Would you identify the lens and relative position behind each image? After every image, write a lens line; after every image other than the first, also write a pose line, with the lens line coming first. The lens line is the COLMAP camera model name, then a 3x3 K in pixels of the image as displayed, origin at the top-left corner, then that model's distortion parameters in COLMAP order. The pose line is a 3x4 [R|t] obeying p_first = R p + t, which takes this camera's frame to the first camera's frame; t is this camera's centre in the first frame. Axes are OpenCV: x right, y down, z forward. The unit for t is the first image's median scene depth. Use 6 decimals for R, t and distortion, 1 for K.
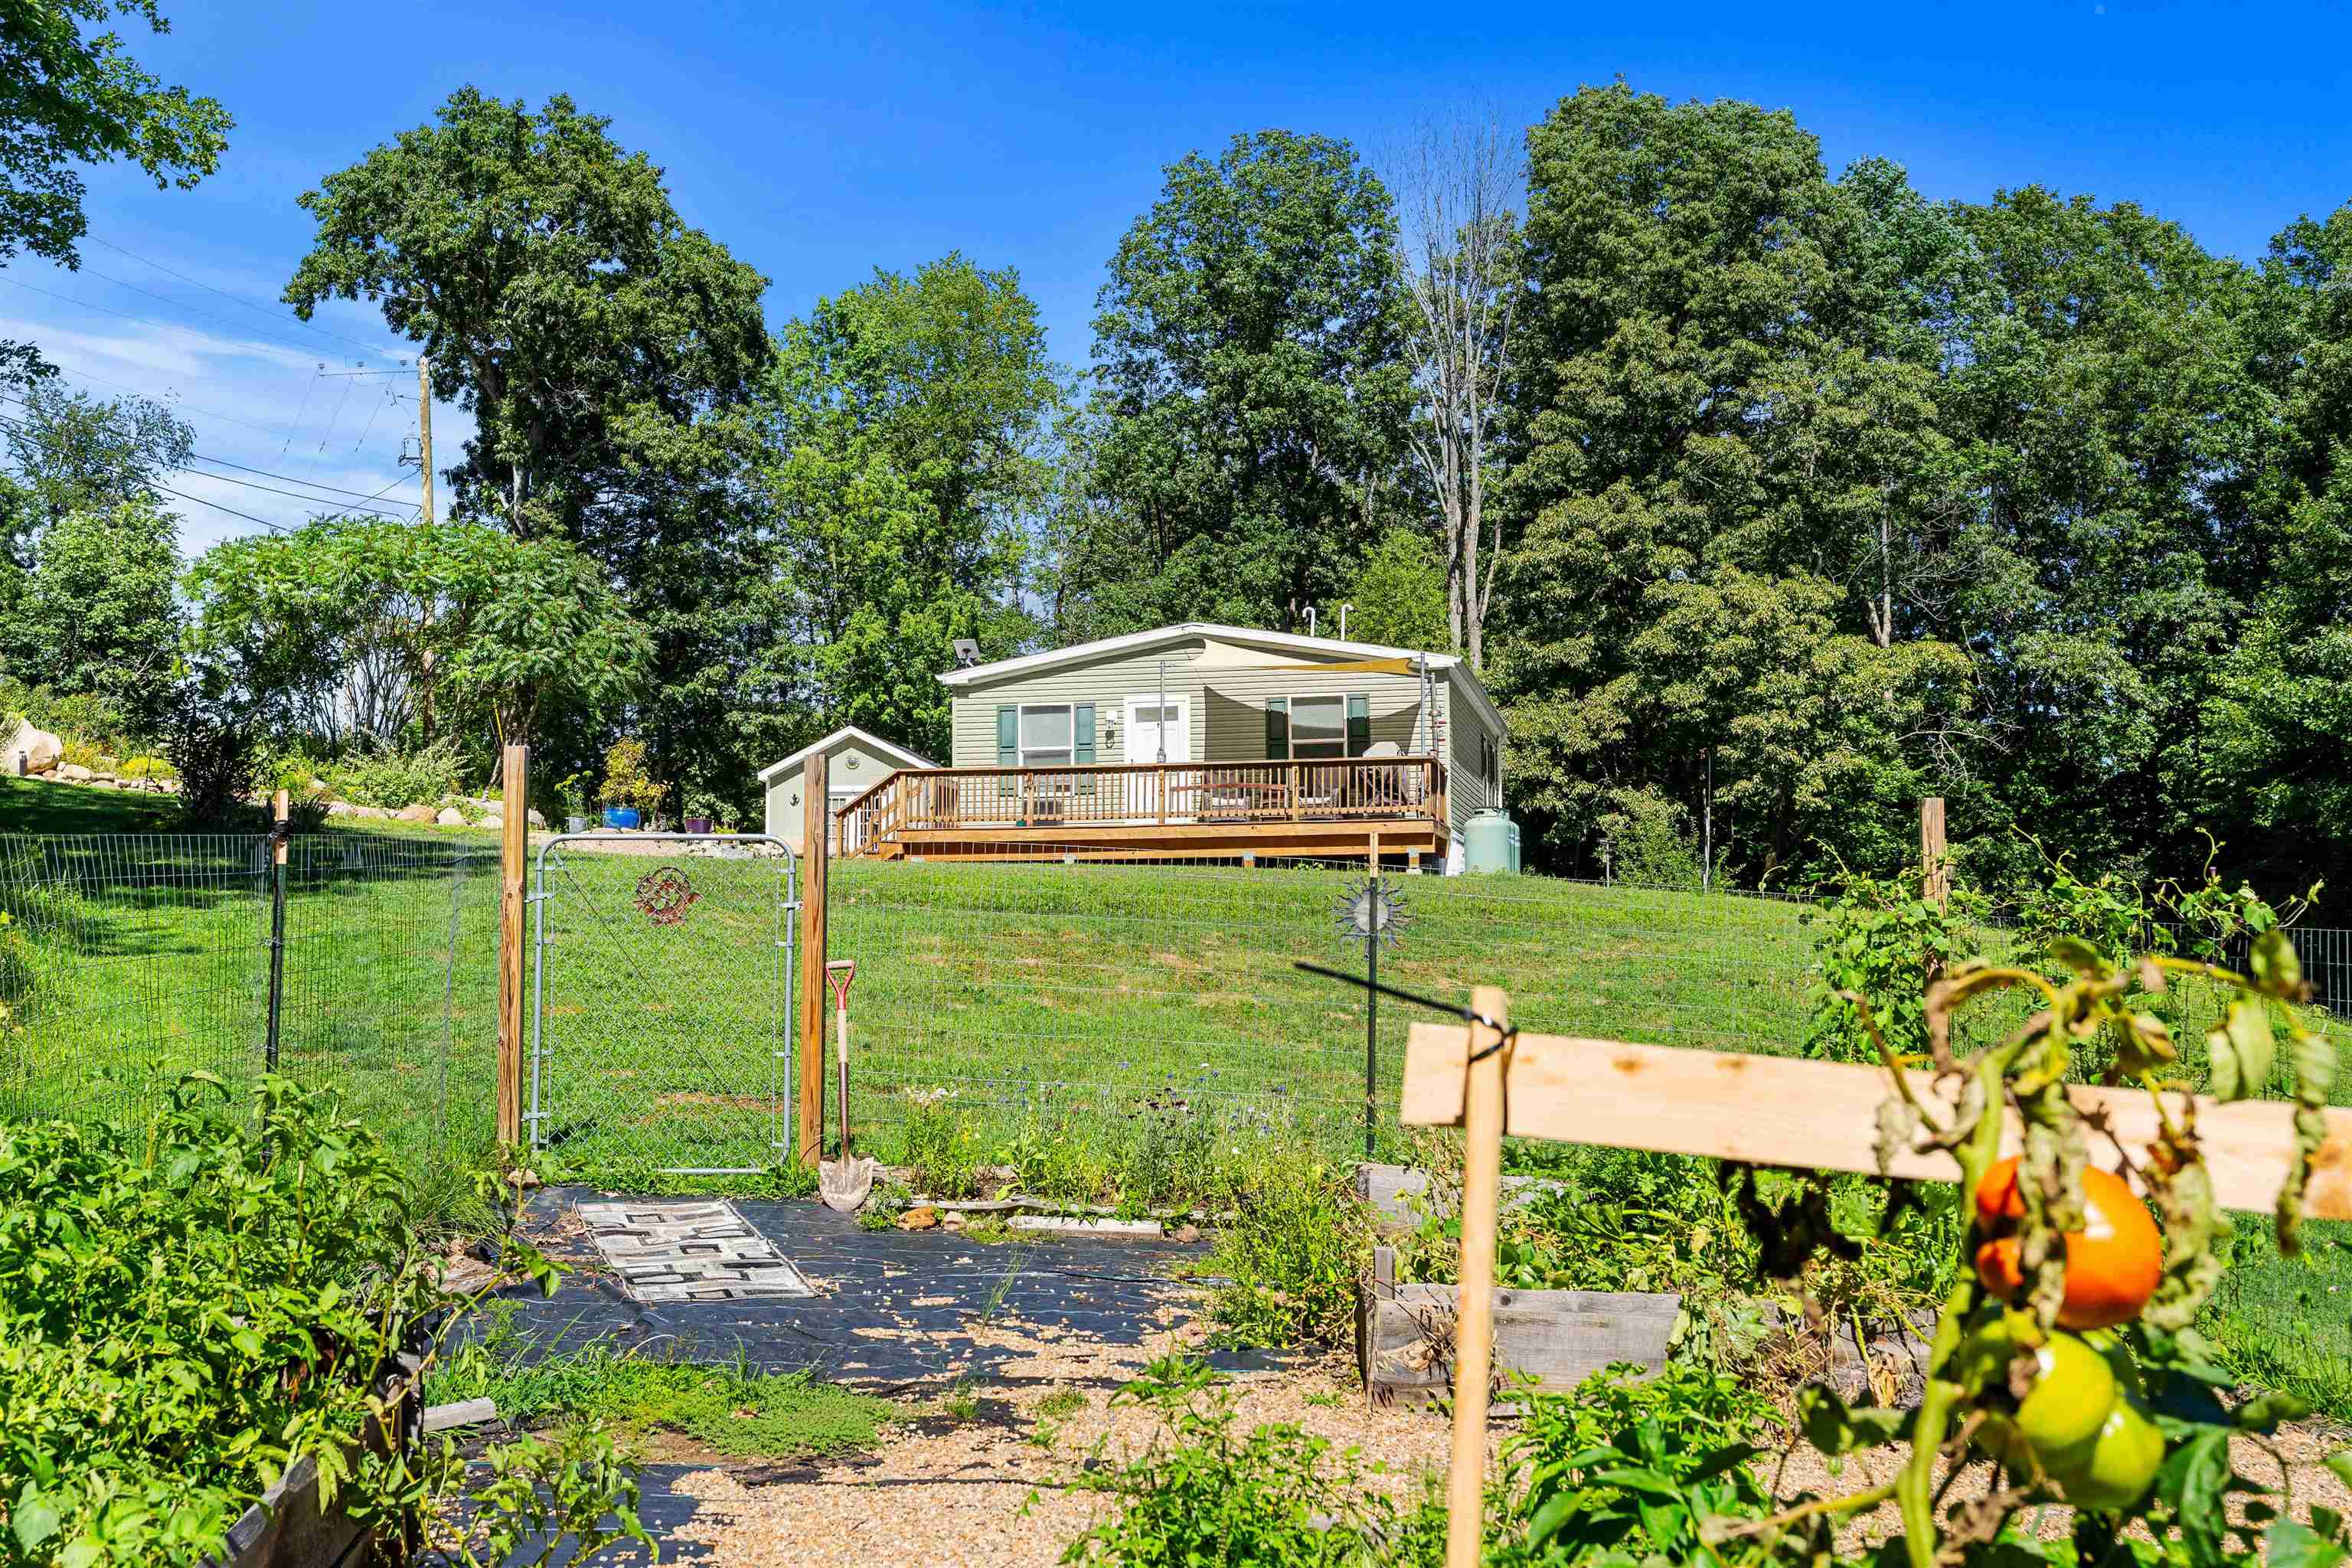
lens RADIAL K [[2364.3, 0, 1174.9], [0, 2364.3, 785.4], [0, 0, 1]] dist [-0.003436, 0.000000]
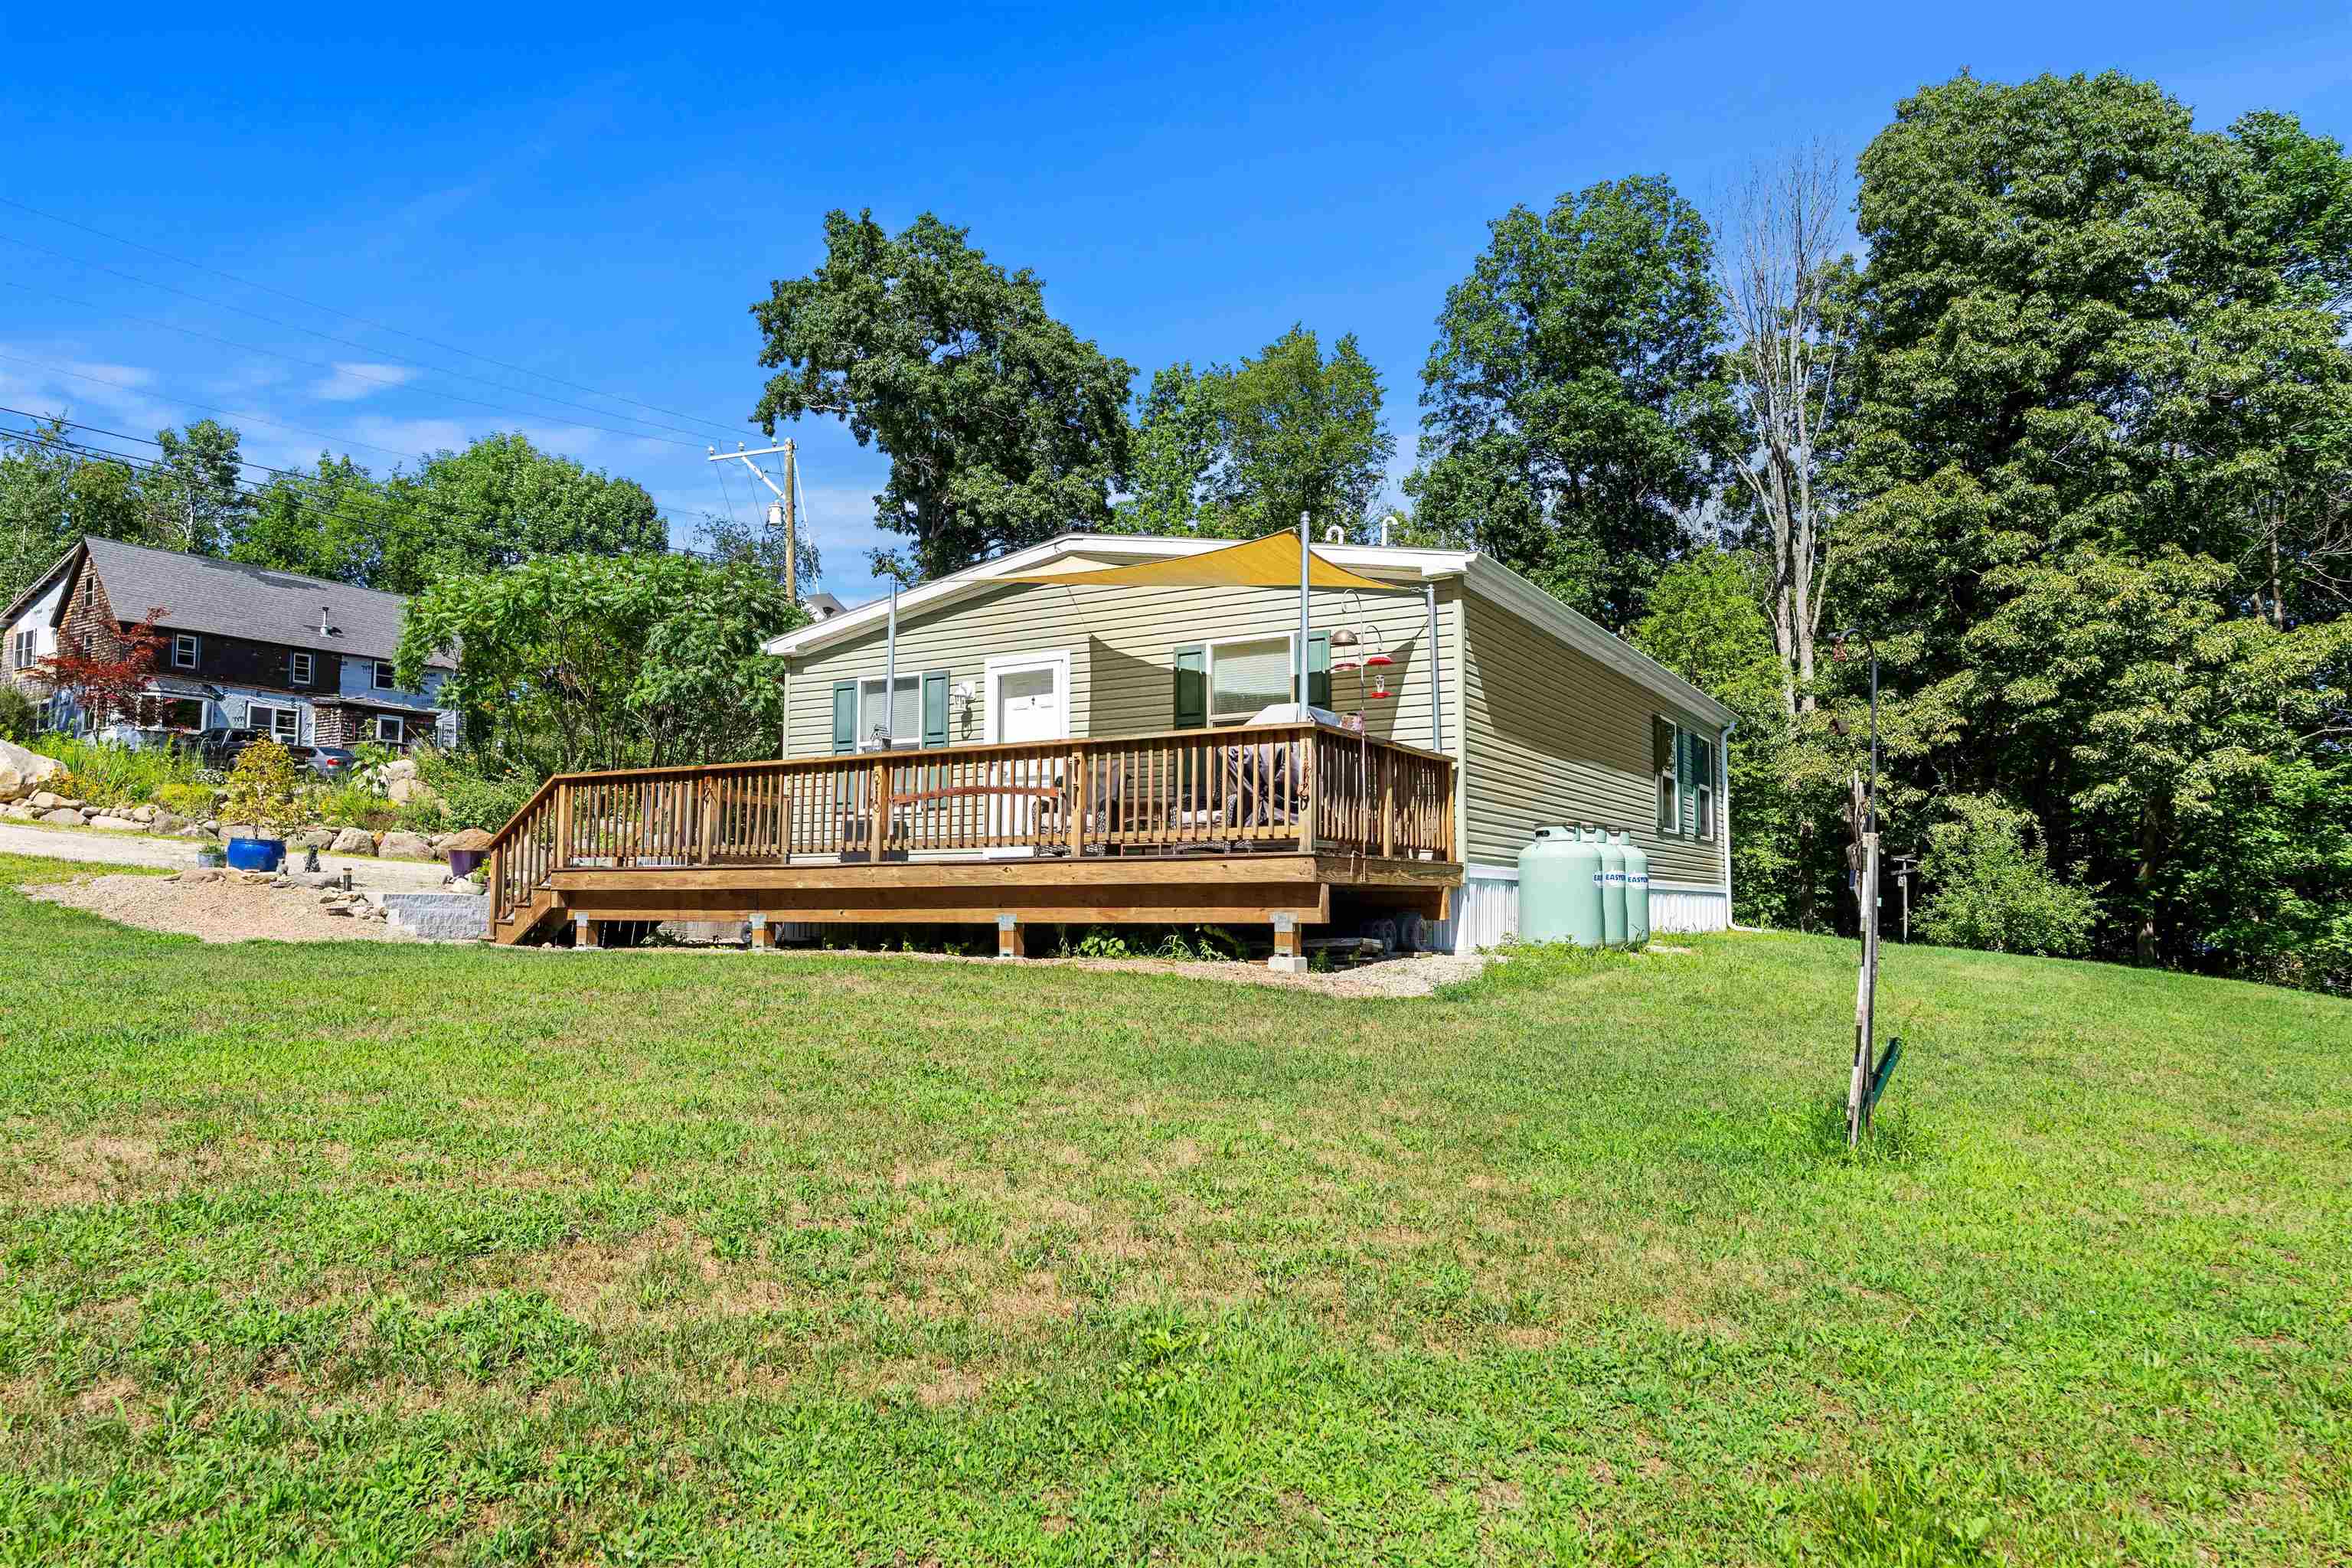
lens RADIAL K [[1489.3, 0, 1171.7], [0, 1489.3, 799.6], [0, 0, 1]] dist [-0.021374, 0.008065]
pose [[0.943717, -0.014015, -0.330456, 0.090783], [0.012932, 0.999901, -0.005474, 0.002203], [0.330500, 0.000892, 0.943806, 0.353101]]
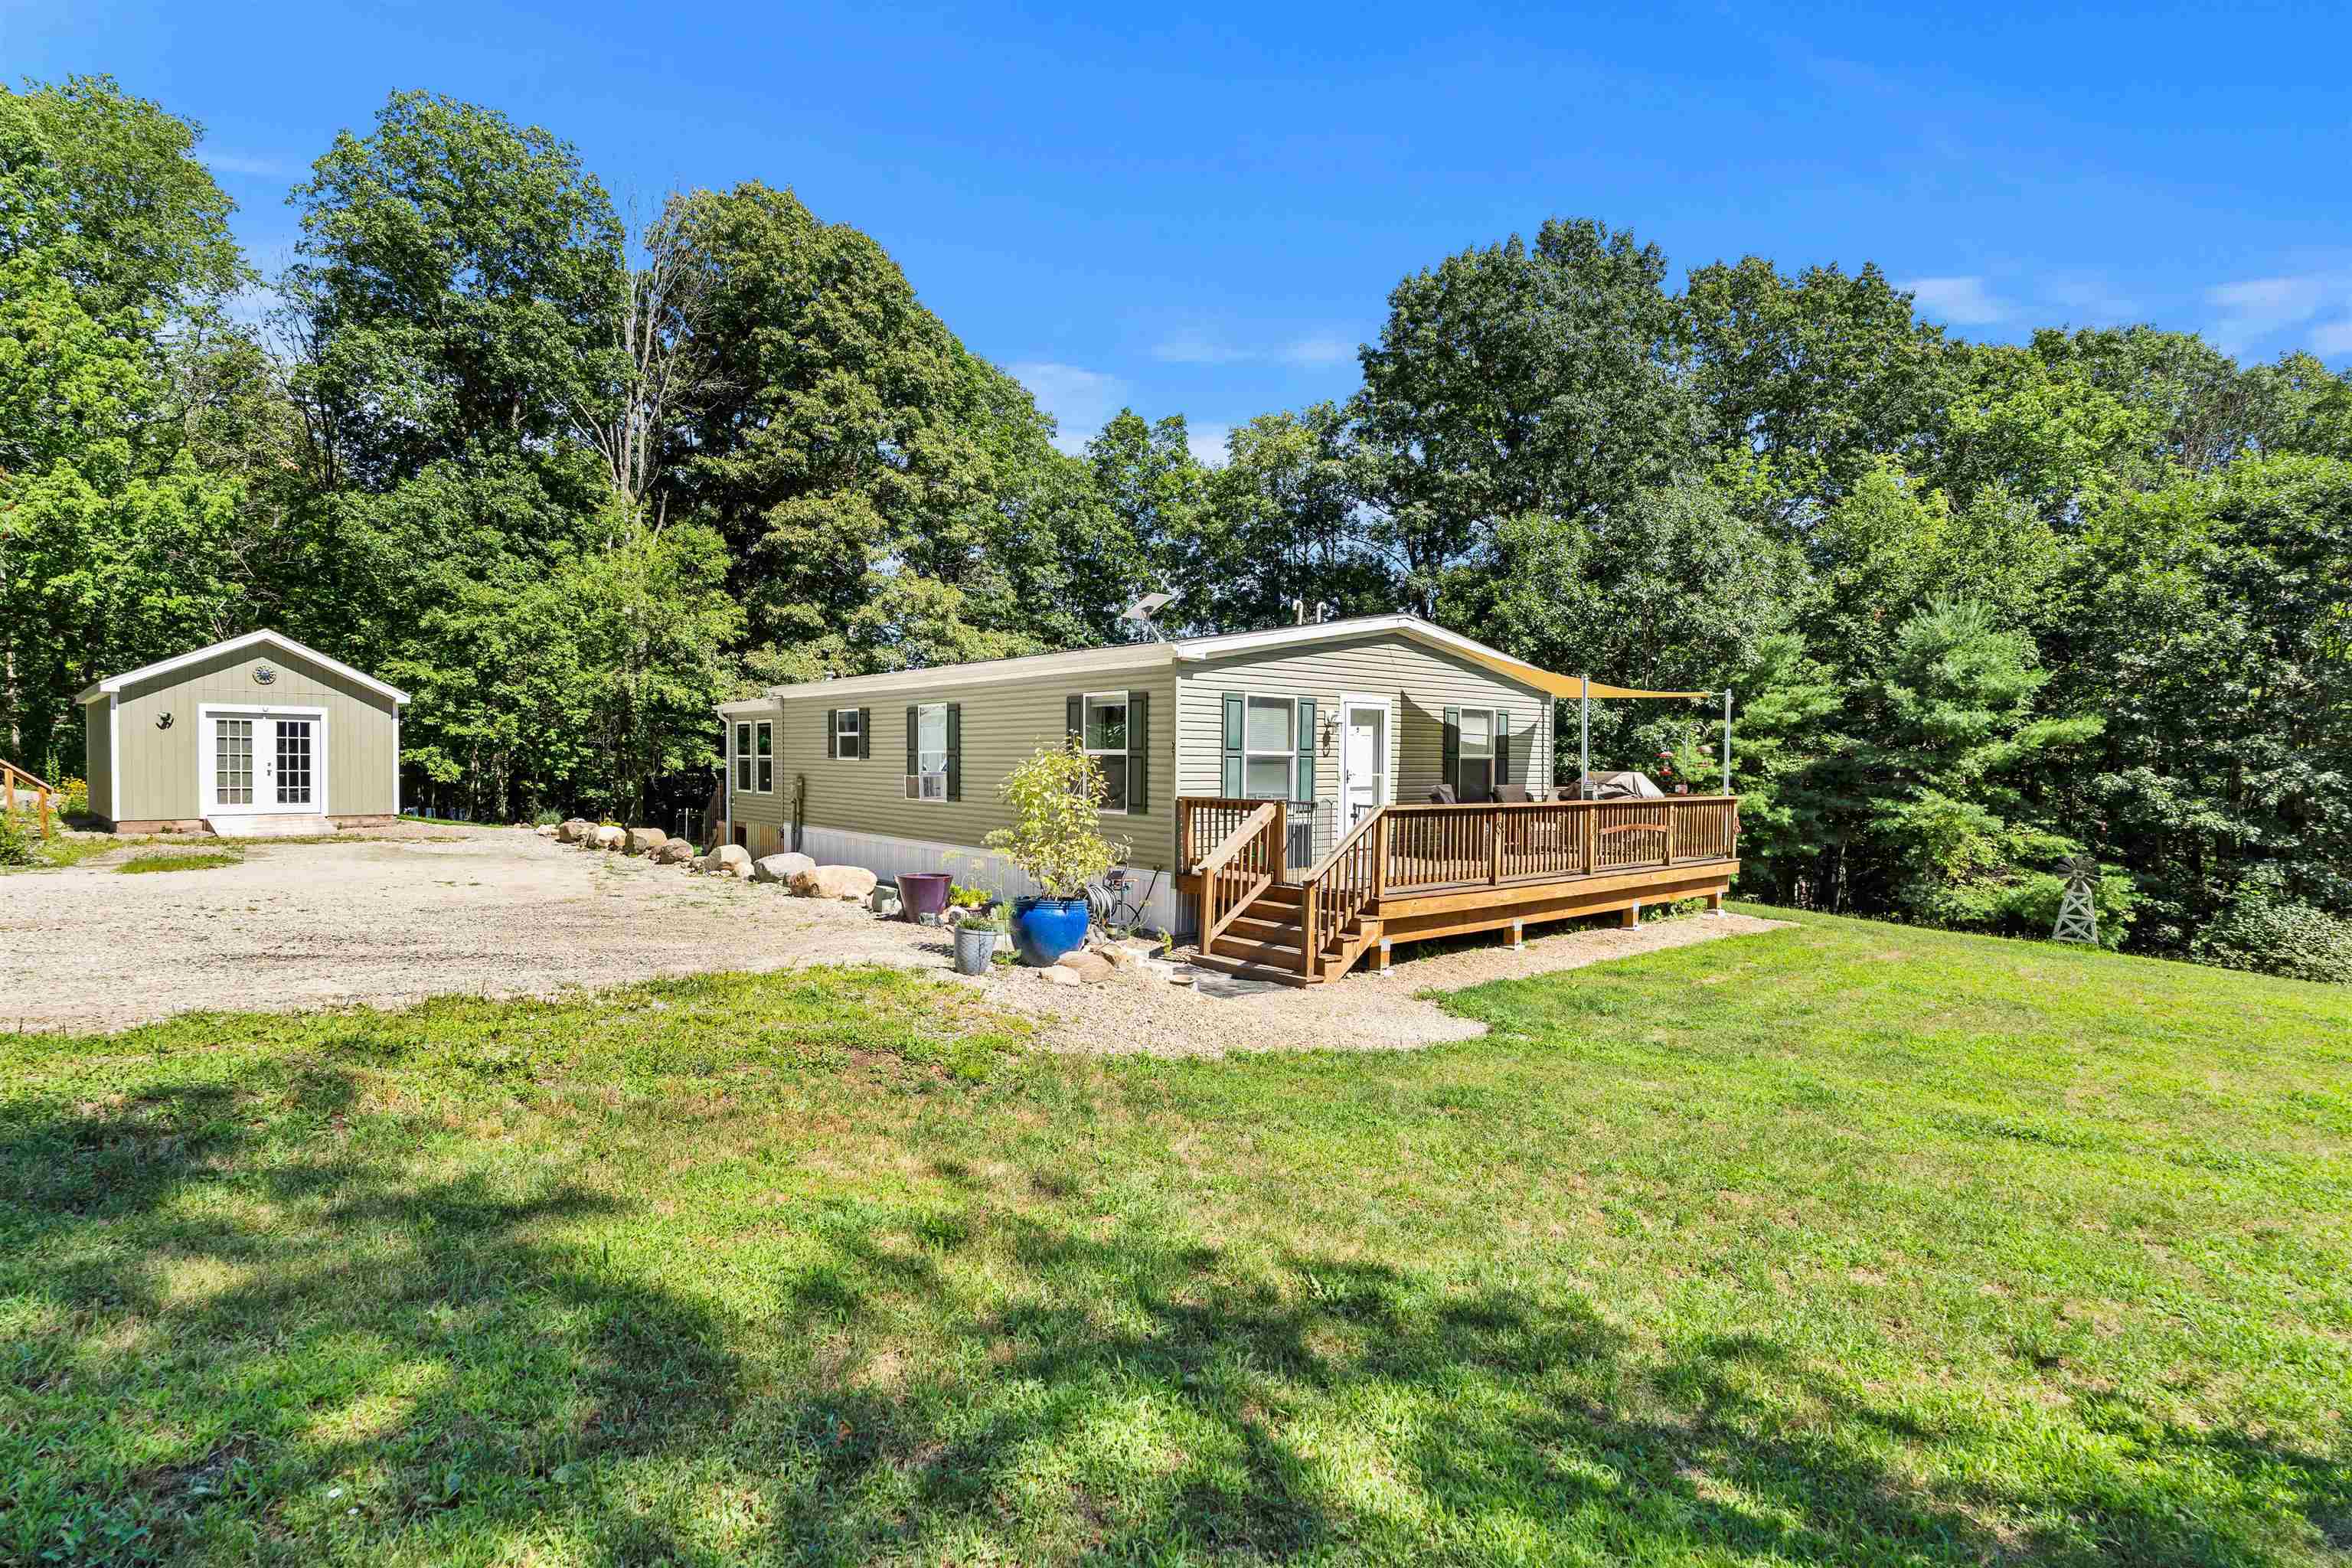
lens RADIAL K [[1131.8, 0, 1183.5], [0, 1131.8, 808.4], [0, 0, 1]] dist [-0.006392, 0.001544]
pose [[0.613013, -0.015856, 0.789914, -0.205105], [-0.071208, 0.994621, 0.075226, -0.013294], [-0.786857, -0.102362, 0.608586, 0.447766]]
